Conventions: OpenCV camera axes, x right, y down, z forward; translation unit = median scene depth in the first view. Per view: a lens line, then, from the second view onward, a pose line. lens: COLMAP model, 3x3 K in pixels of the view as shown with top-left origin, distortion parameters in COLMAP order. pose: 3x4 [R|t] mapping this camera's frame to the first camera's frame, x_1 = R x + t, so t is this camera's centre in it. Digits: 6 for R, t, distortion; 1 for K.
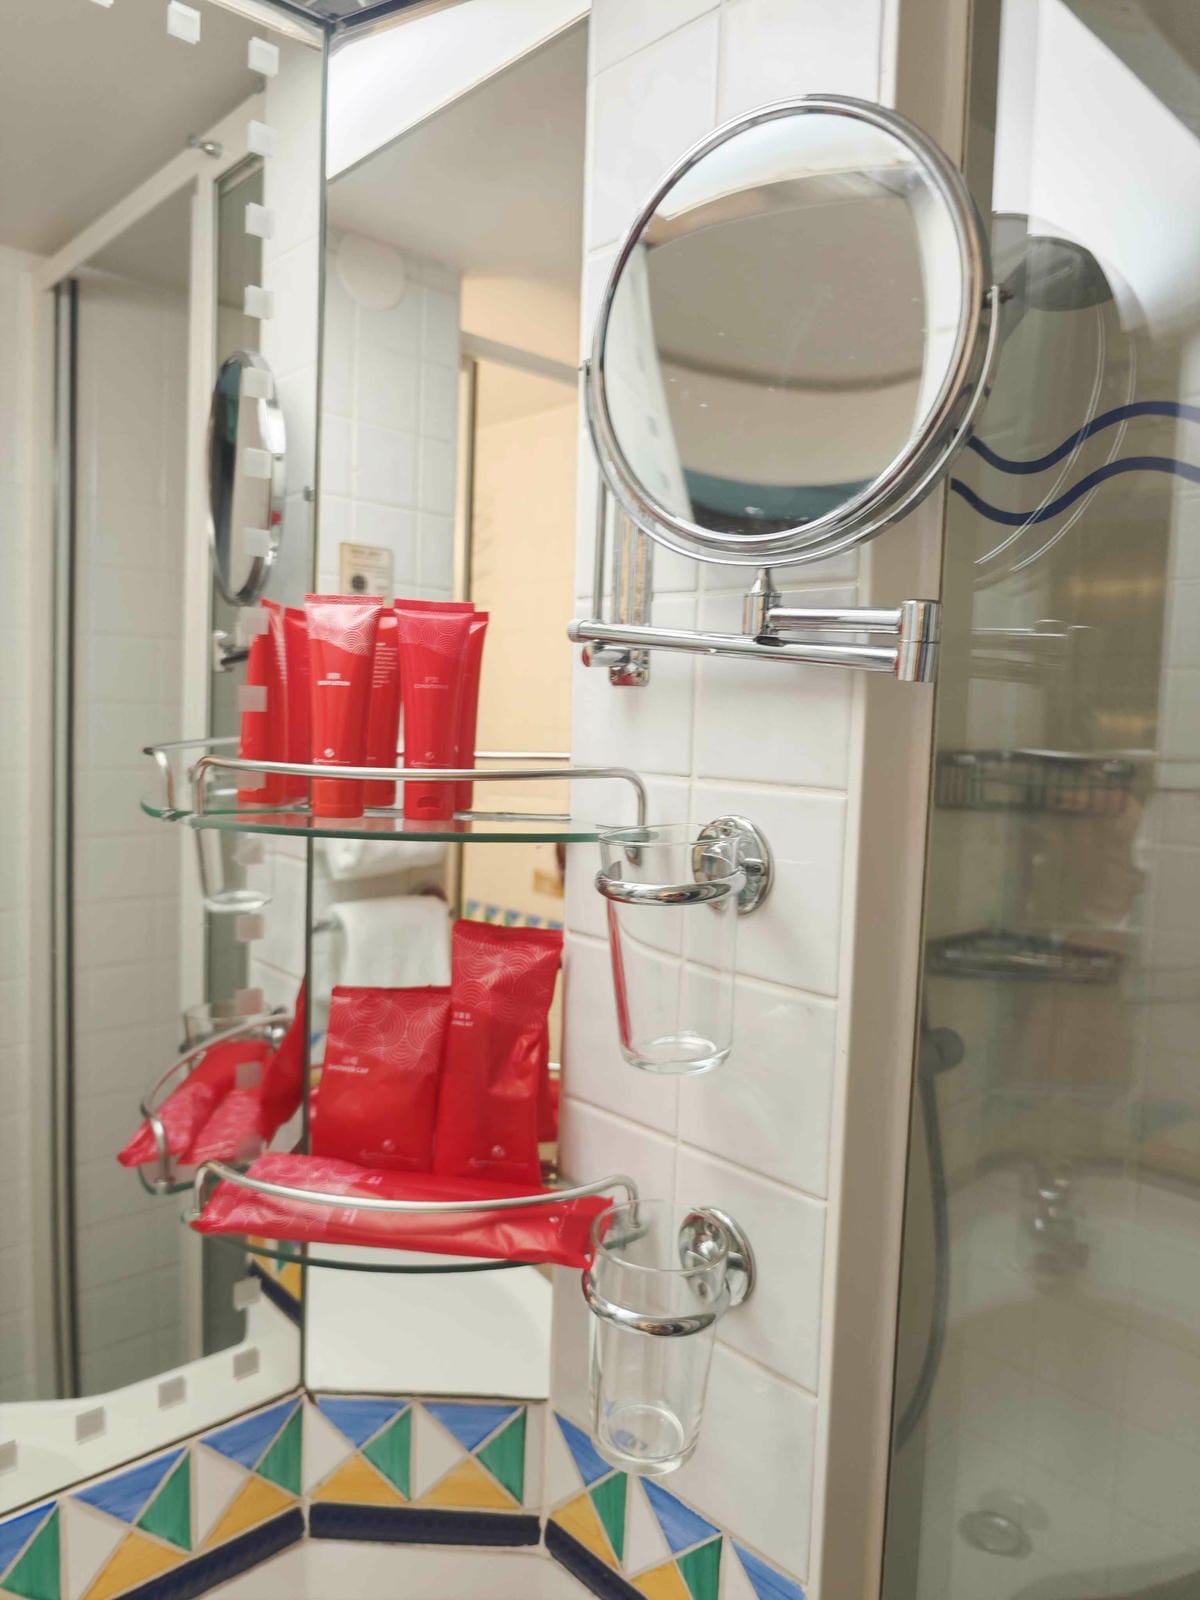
lens RADIAL K [[1086.5, 0, 602.2], [0, 1086.5, 797.9], [0, 0, 1]] dist [0.038383, -0.037025]
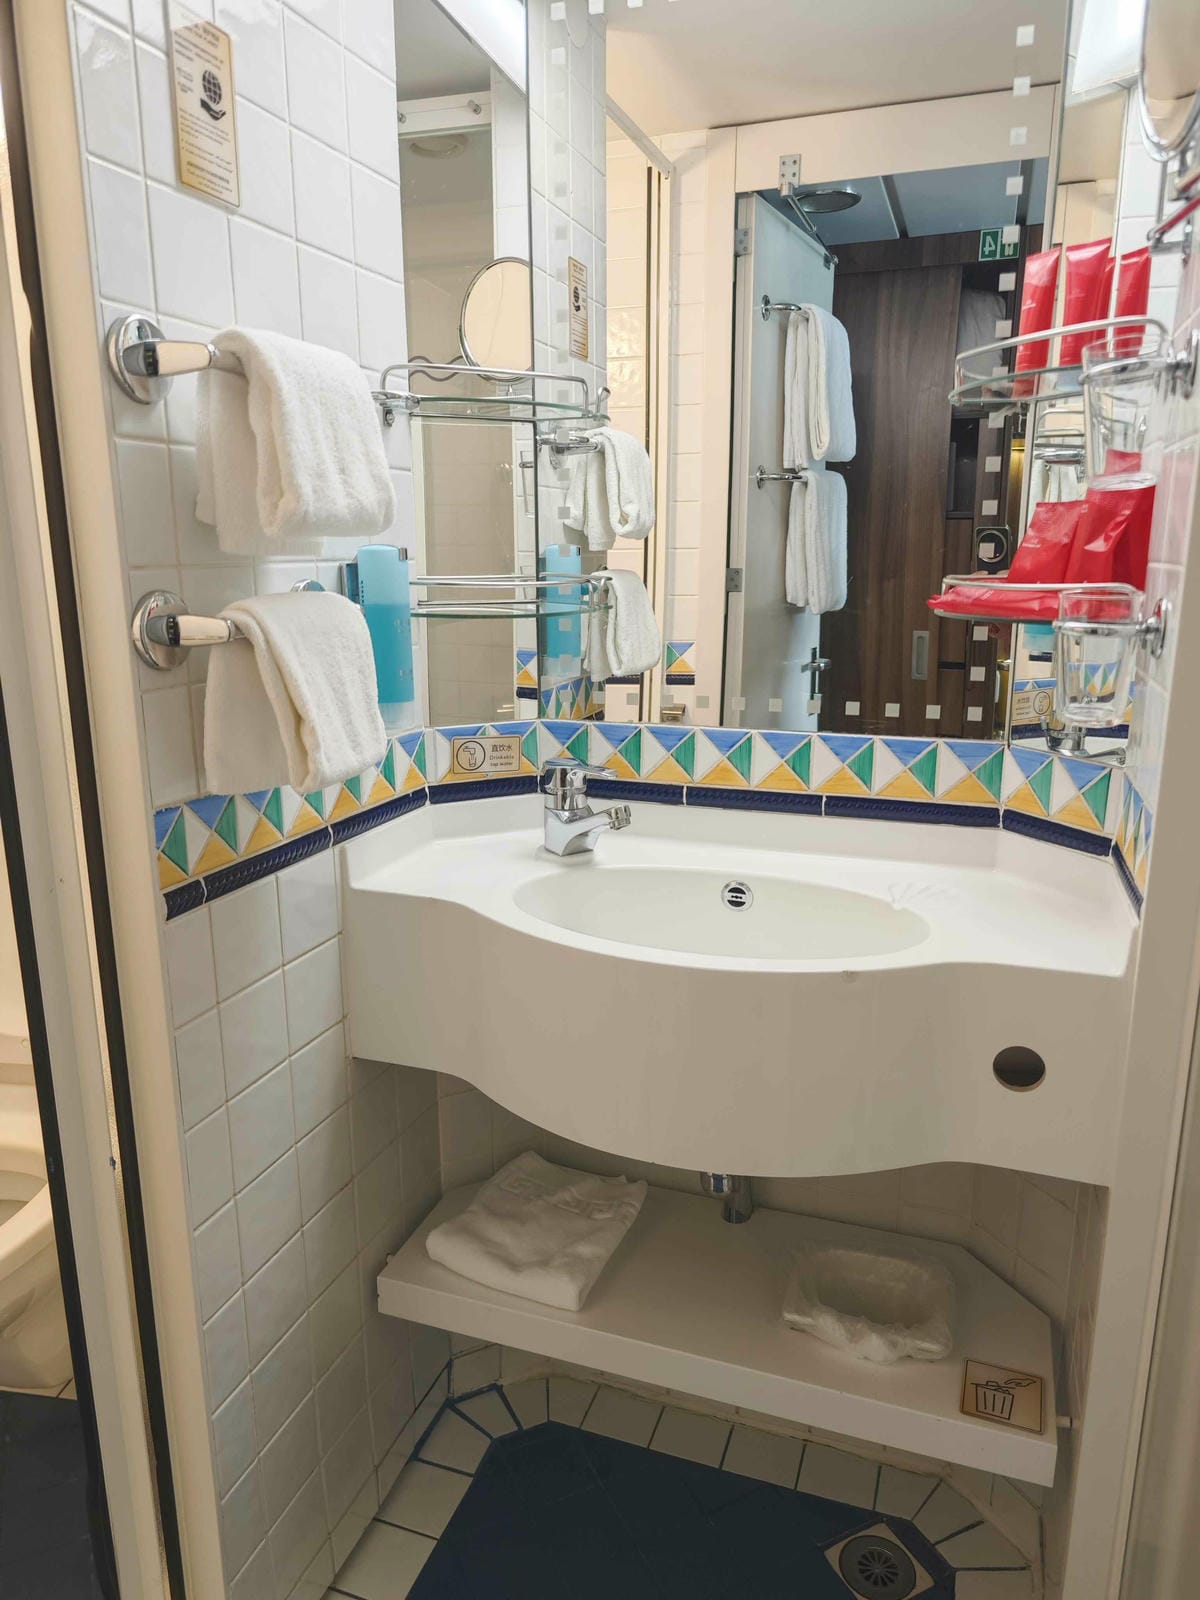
lens RADIAL K [[1086.5, 0, 602.2], [0, 1086.5, 797.9], [0, 0, 1]] dist [0.038383, -0.037025]
pose [[0.441644, 0.167927, -0.881335, 1.011069], [-0.051980, 0.985467, 0.161721, 0.379428], [0.895684, -0.025612, 0.443954, -0.370651]]
